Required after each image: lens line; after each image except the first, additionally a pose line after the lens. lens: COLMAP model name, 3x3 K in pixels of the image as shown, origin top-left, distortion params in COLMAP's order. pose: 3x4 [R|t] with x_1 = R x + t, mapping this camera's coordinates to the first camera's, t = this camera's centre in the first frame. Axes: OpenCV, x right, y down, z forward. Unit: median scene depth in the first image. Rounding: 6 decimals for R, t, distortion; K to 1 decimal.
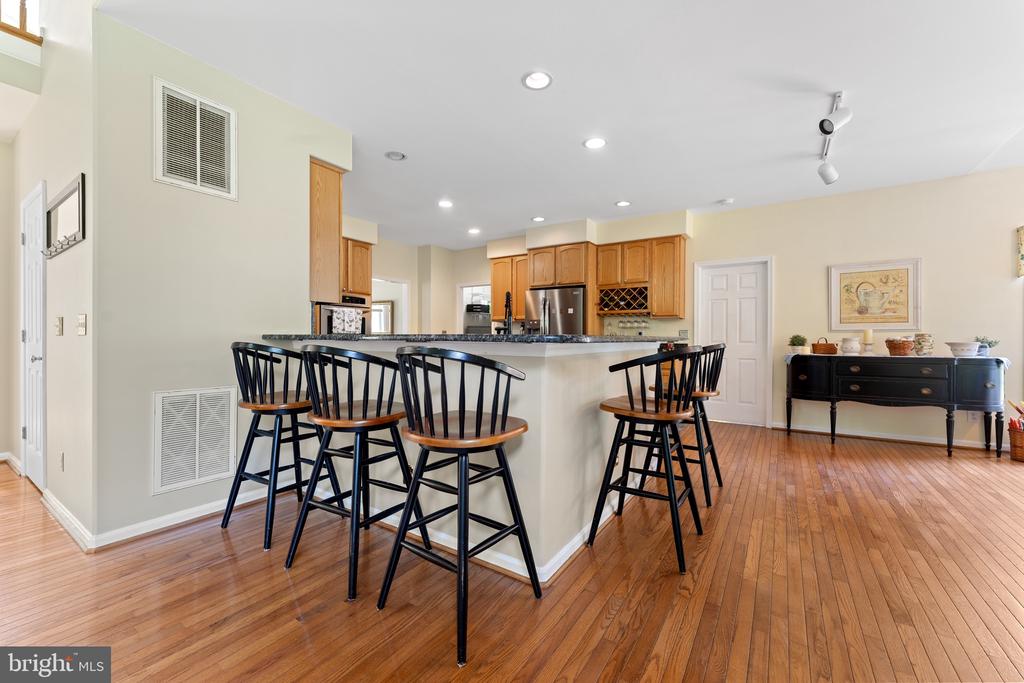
lens RADIAL K [[416.5, 0, 498.7], [0, 416.5, 339.2], [0, 0, 1]] dist [-0.006696, 0.000568]
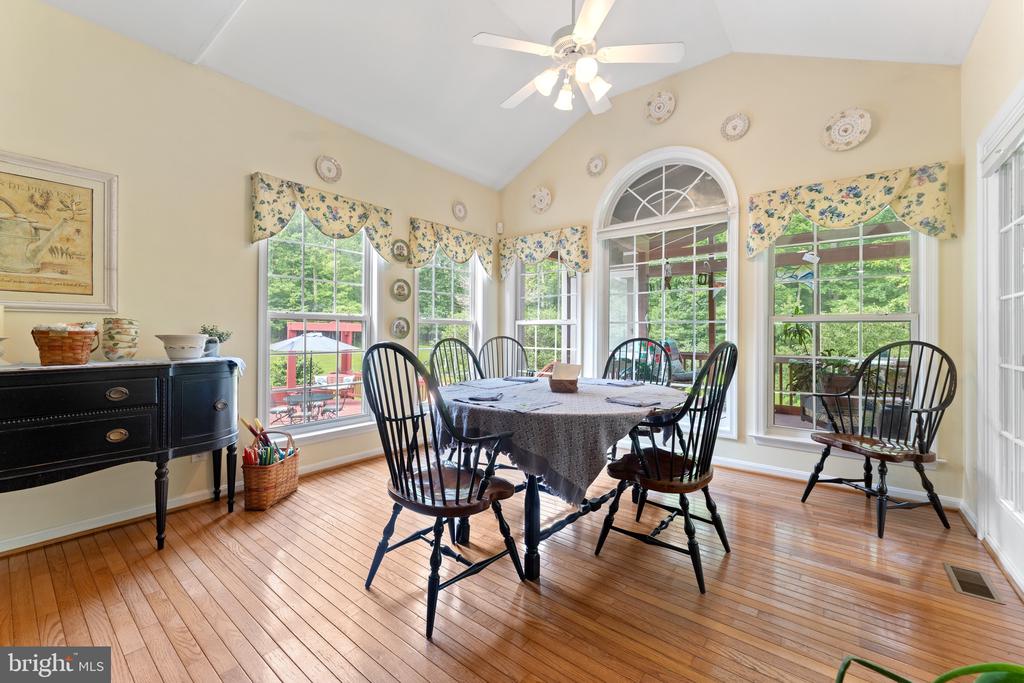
lens RADIAL K [[416.5, 0, 517.5], [0, 416.5, 332.3], [0, 0, 1]] dist [-0.006696, 0.000568]
pose [[0.070955, 0.001668, 0.997478, 0.530341], [-0.005983, 0.999981, -0.001247, 0.001662], [-0.997462, -0.005879, 0.070963, 0.452715]]
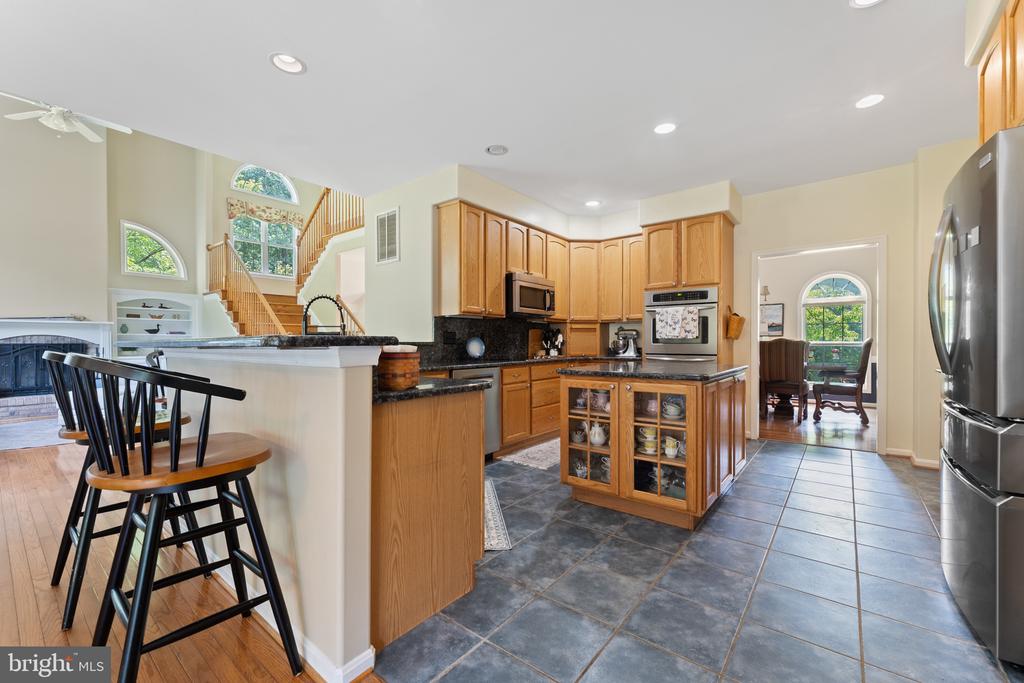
lens RADIAL K [[416.5, 0, 516.2], [0, 416.5, 347.8], [0, 0, 1]] dist [-0.006696, 0.000568]
pose [[-0.079460, 0.004845, -0.996826, 0.590780], [-0.001476, 0.999987, 0.004978, 0.000830], [0.996837, 0.001867, -0.079452, 0.964487]]
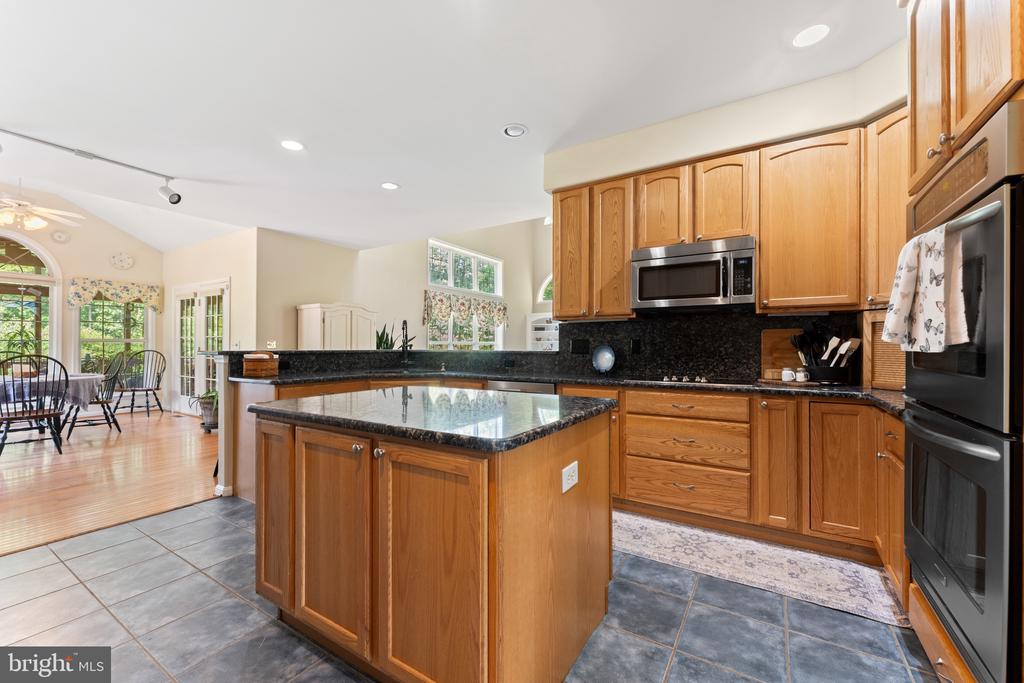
lens RADIAL K [[416.5, 0, 504.8], [0, 416.5, 344.4], [0, 0, 1]] dist [-0.006696, 0.000568]
pose [[-0.999740, -0.006863, -0.021760, -0.169661], [-0.006844, 0.999976, -0.000962, -0.018975], [0.021766, -0.000813, -0.999763, 1.549076]]
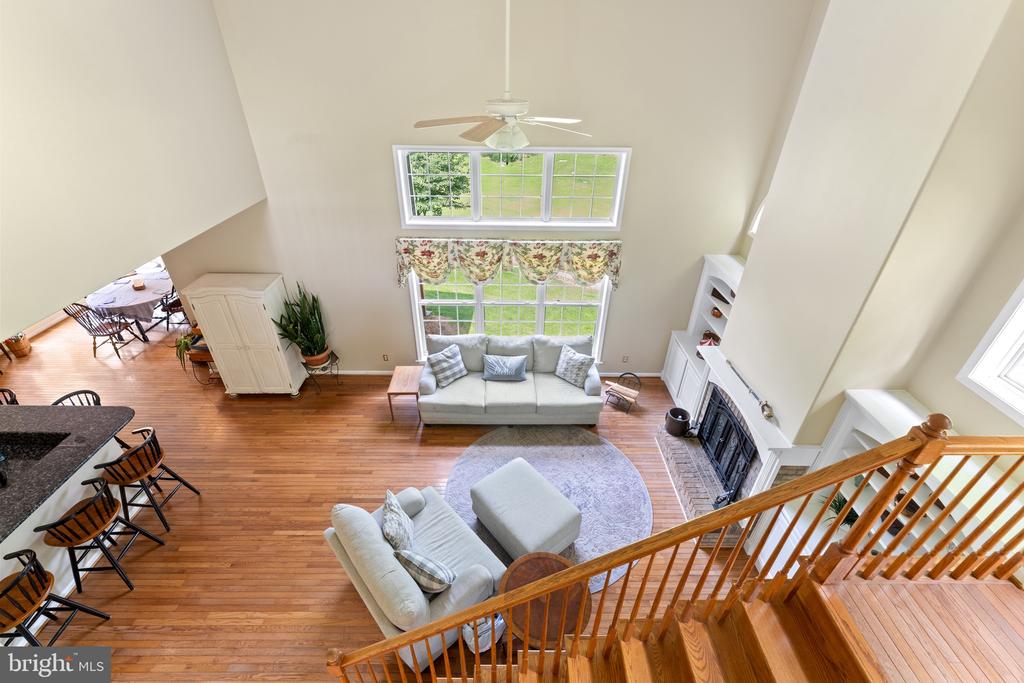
lens RADIAL K [[433.4, 0, 513.3], [0, 433.4, 340.7], [0, 0, 1]] dist [-0.013153, 0.001762]
pose [[-0.559179, -0.455154, 0.692931, -1.074085], [-0.013198, 0.840598, 0.541499, -0.710515], [-0.828942, 0.293649, -0.476052, 0.064214]]
